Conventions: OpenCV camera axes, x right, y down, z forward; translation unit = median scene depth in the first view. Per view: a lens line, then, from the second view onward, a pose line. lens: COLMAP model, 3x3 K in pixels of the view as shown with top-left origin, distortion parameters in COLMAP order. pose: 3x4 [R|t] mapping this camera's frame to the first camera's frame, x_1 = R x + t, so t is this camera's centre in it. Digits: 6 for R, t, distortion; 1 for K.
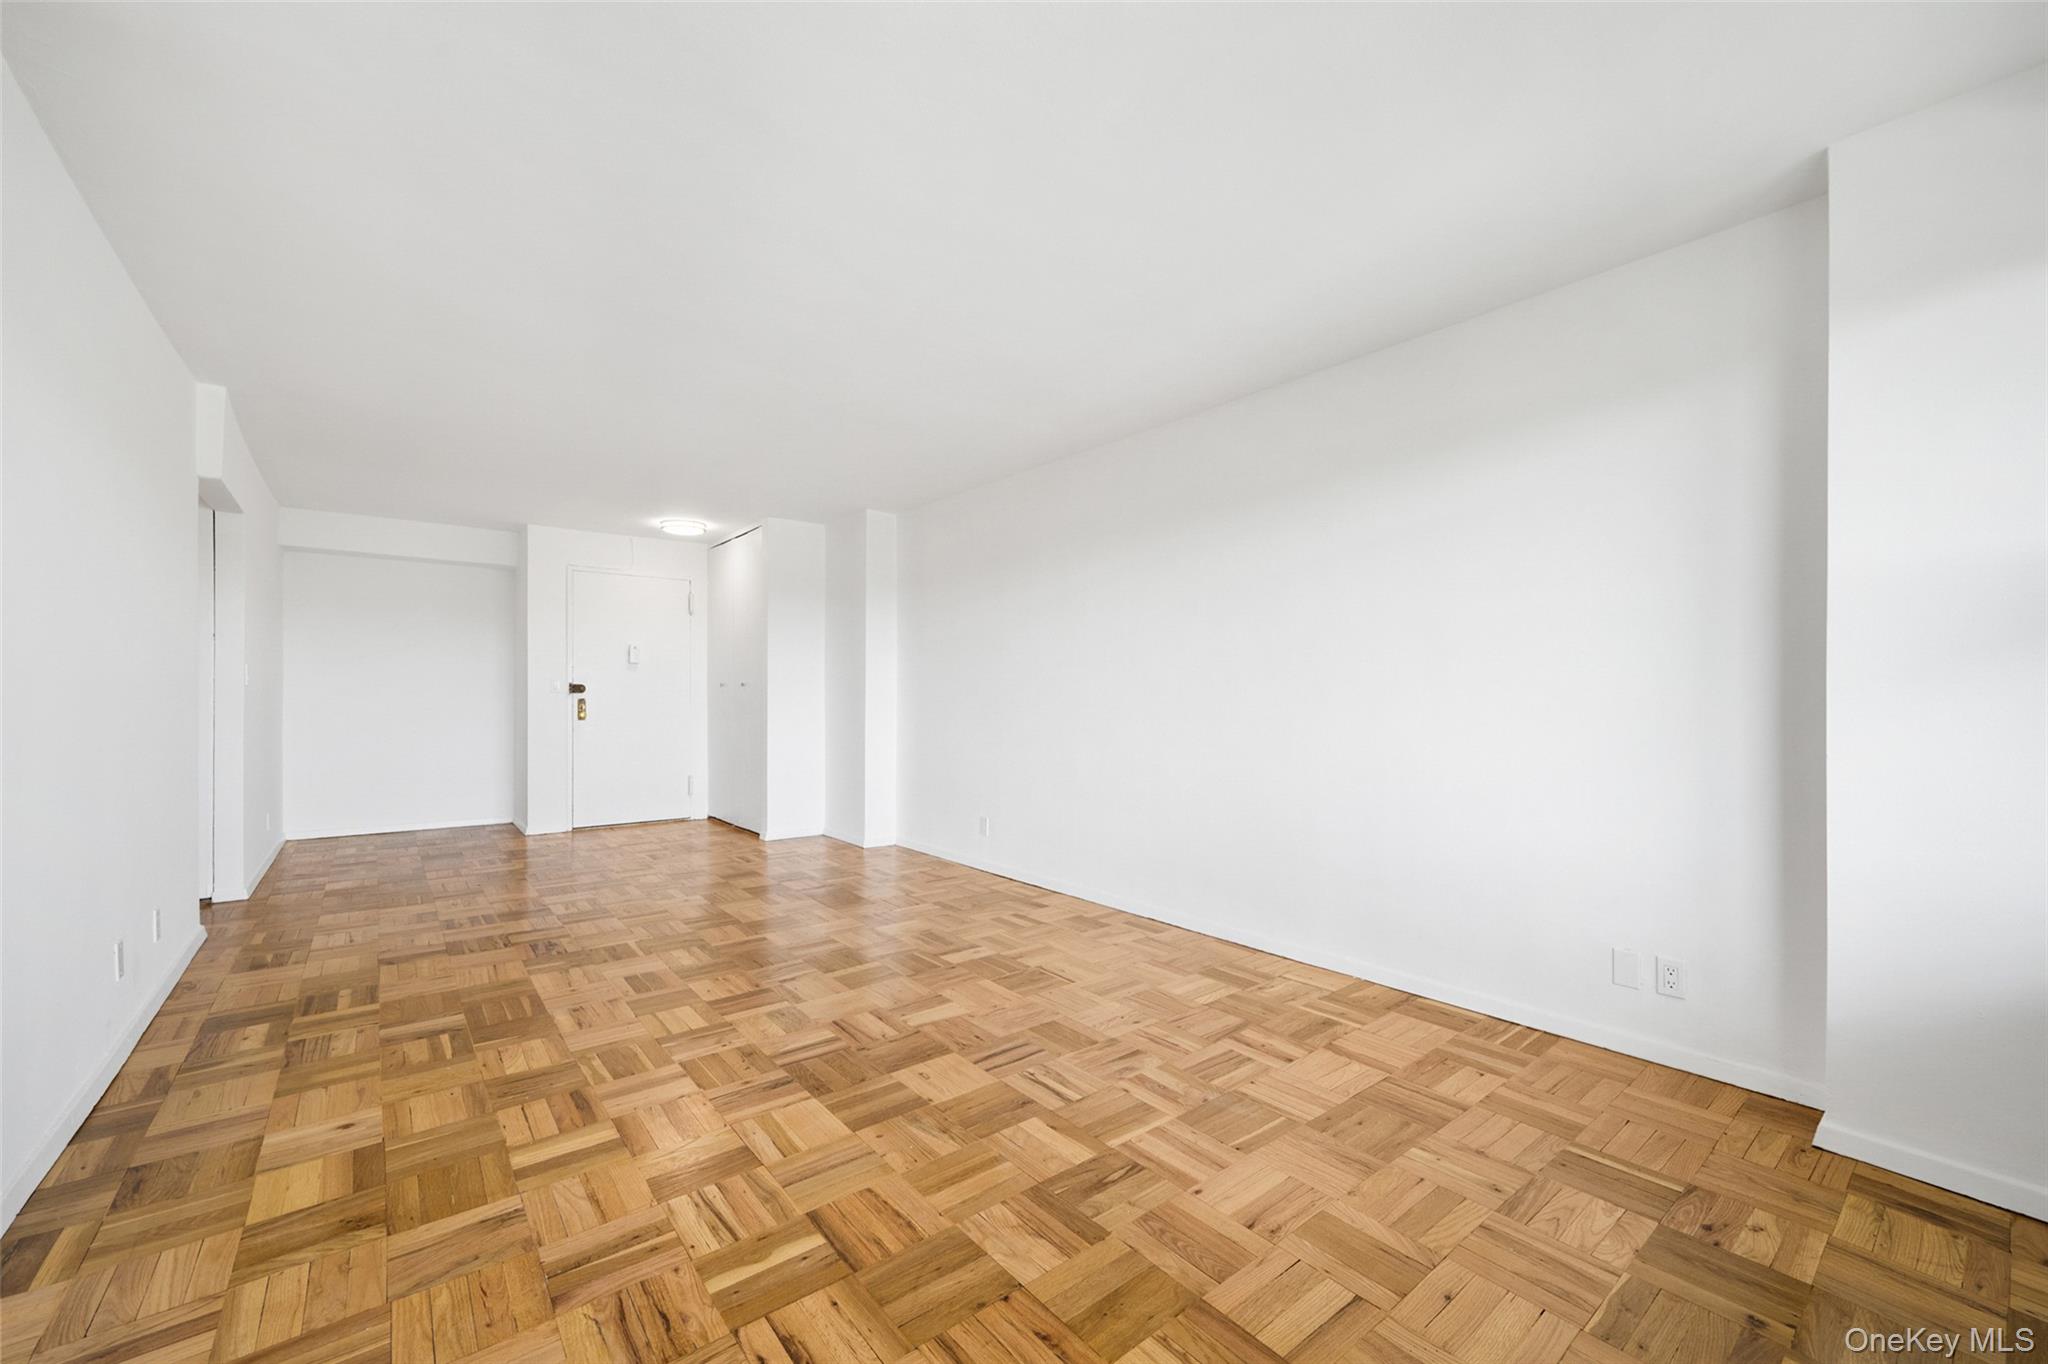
lens RADIAL K [[800.4, 0, 1029.2], [0, 800.4, 696.9], [0, 0, 1]] dist [-0.000893, -0.000090]
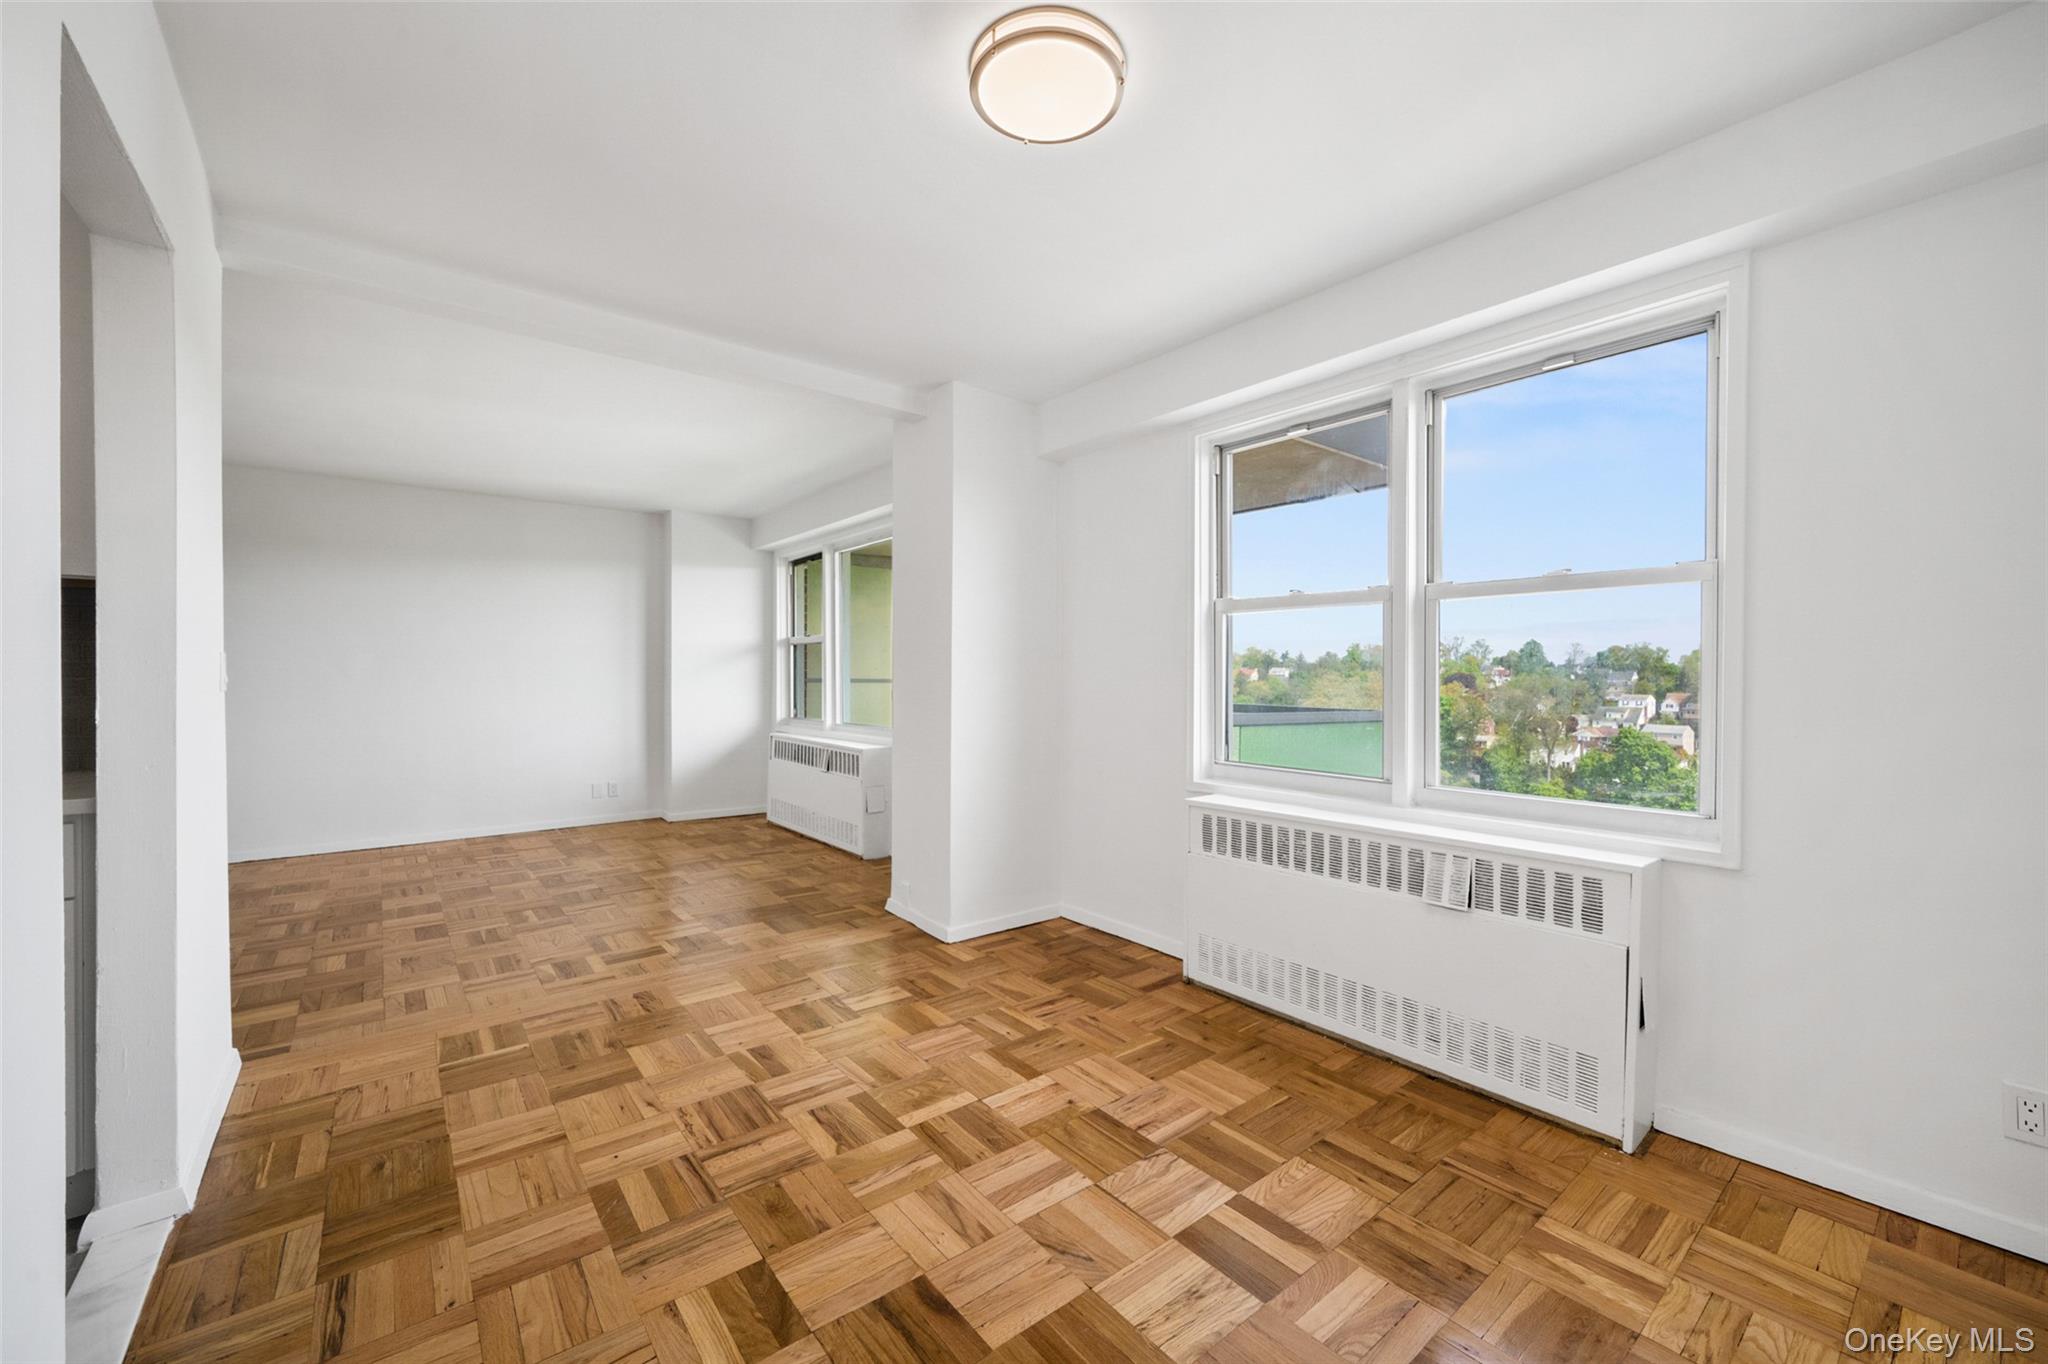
lens RADIAL K [[802.4, 0, 1032.2], [0, 802.4, 683.6], [0, 0, 1]] dist [-0.001433, 0.000688]
pose [[-0.003840, -0.014030, 0.999894, -1.013291], [-0.006485, 0.999881, 0.014005, -0.020529], [-0.999972, -0.006430, -0.003931, -0.193015]]
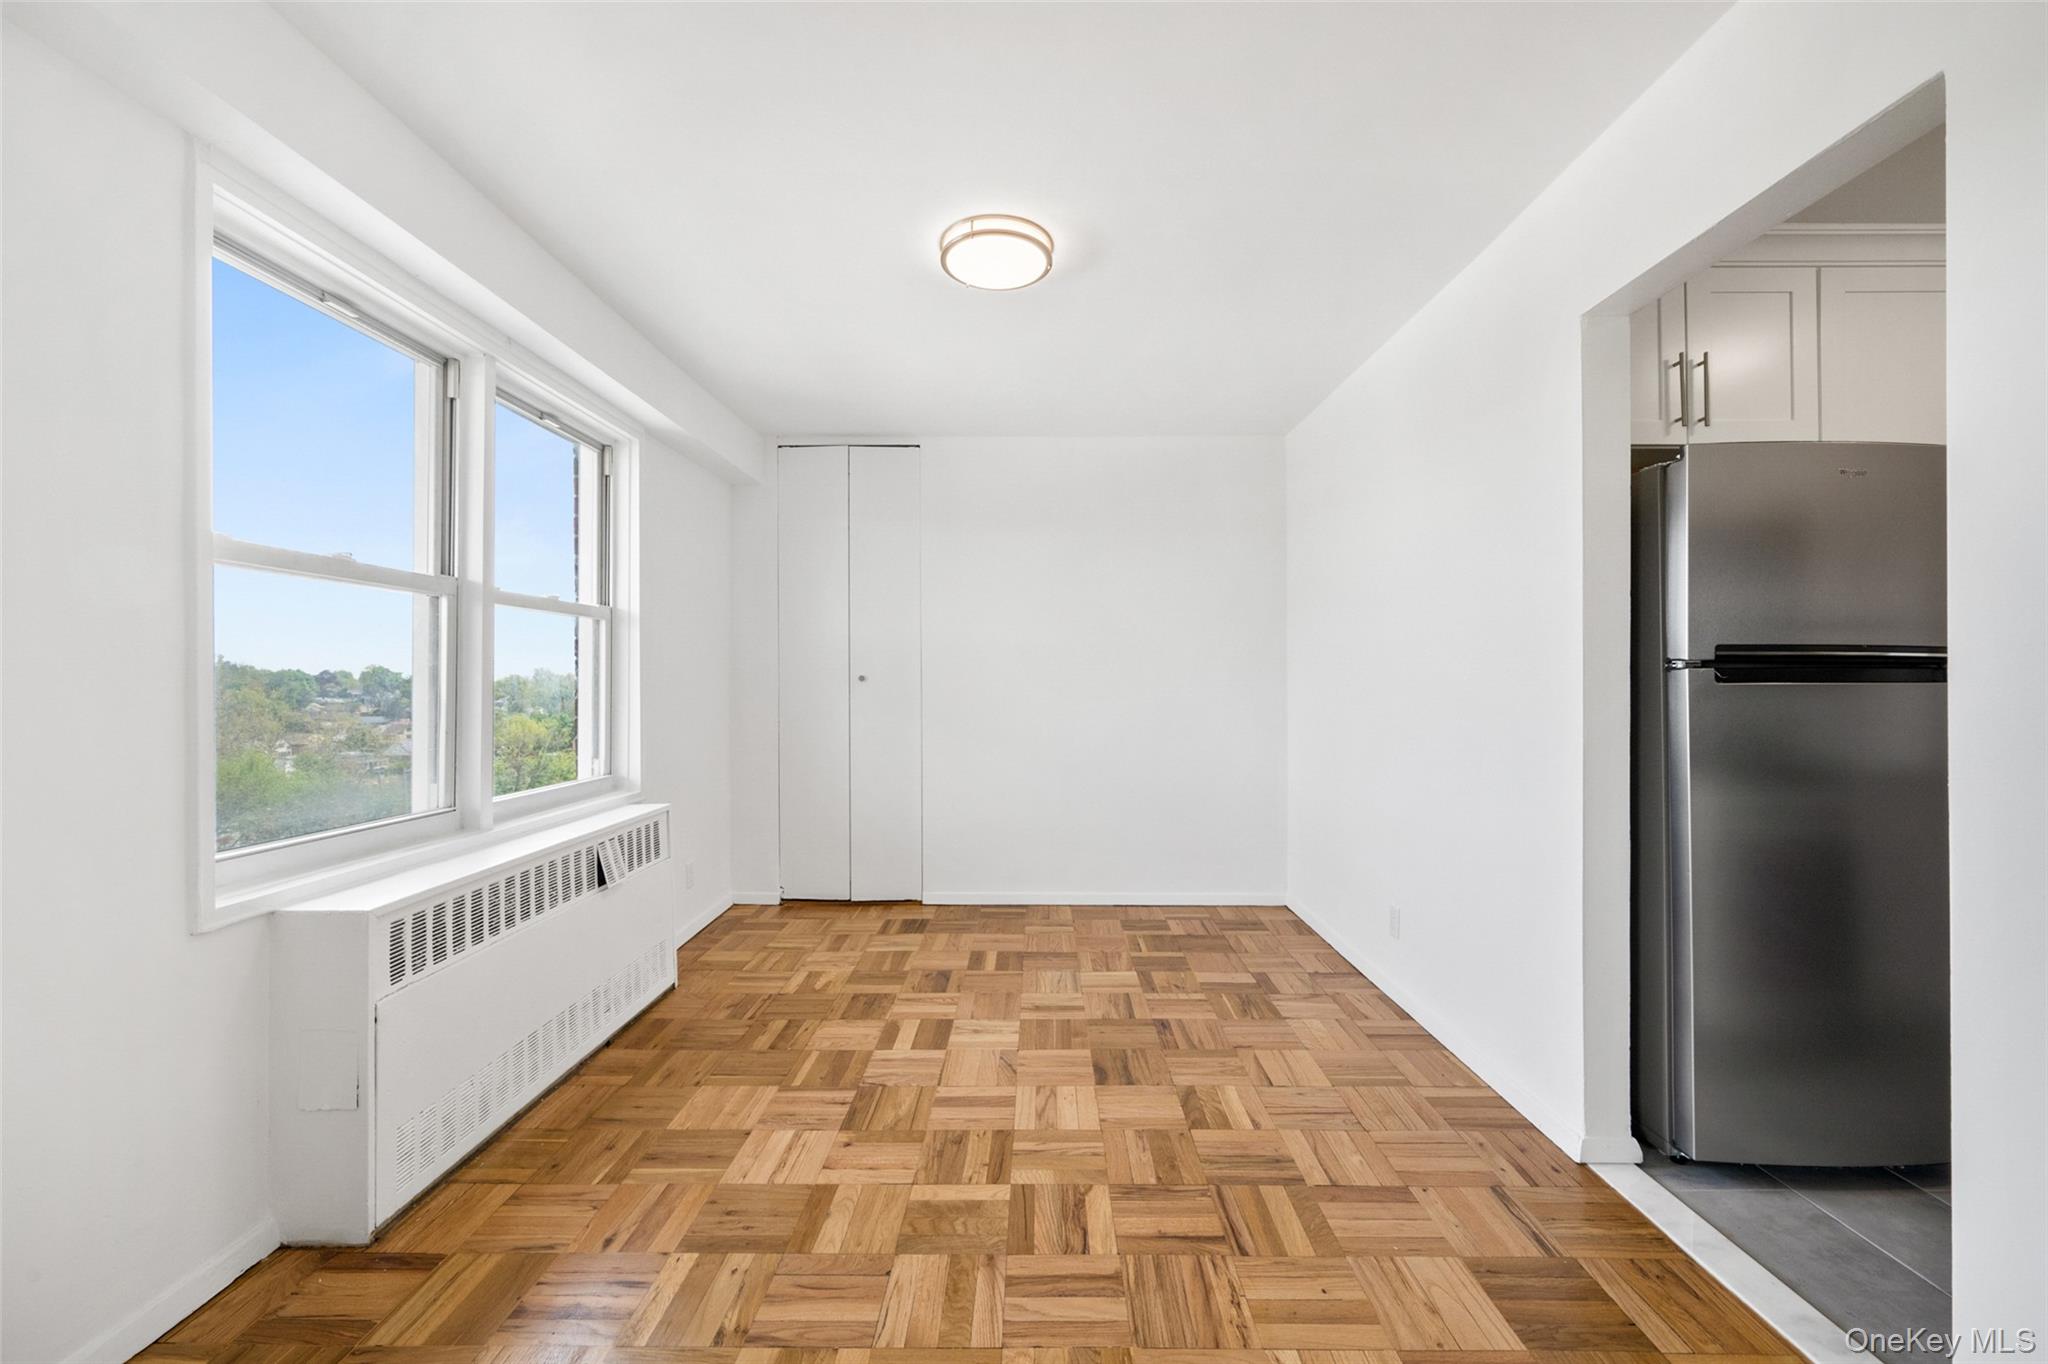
lens RADIAL K [[802.4, 0, 1032.2], [0, 802.4, 683.6], [0, 0, 1]] dist [-0.001433, 0.000688]
pose [[-0.634382, 0.001182, -0.773019, -0.206699], [0.002574, 0.999997, -0.000584, -0.017958], [0.773016, -0.002361, -0.634383, 0.164576]]
